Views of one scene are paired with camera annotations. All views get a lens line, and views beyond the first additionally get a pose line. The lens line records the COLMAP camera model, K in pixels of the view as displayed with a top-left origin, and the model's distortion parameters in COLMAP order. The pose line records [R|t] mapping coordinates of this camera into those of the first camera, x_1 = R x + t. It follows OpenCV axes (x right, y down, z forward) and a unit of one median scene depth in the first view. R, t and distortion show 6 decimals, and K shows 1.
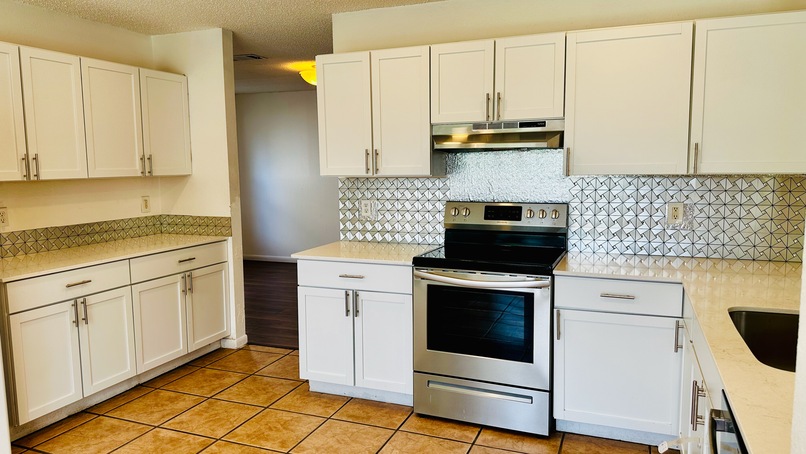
lens RADIAL K [[559.4, 0, 416.3], [0, 559.4, 239.6], [0, 0, 1]] dist [0.058147, -0.067588]
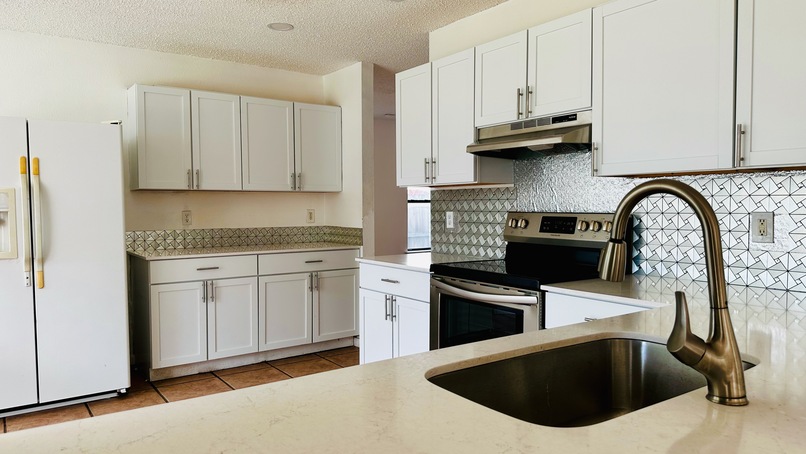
lens RADIAL K [[559.4, 0, 417.2], [0, 559.4, 247.0], [0, 0, 1]] dist [0.058147, -0.067588]
pose [[0.846401, 0.045522, -0.530597, 0.430941], [-0.074629, 0.996647, -0.033541, 0.031988], [0.527291, 0.067987, 0.846960, 0.148126]]
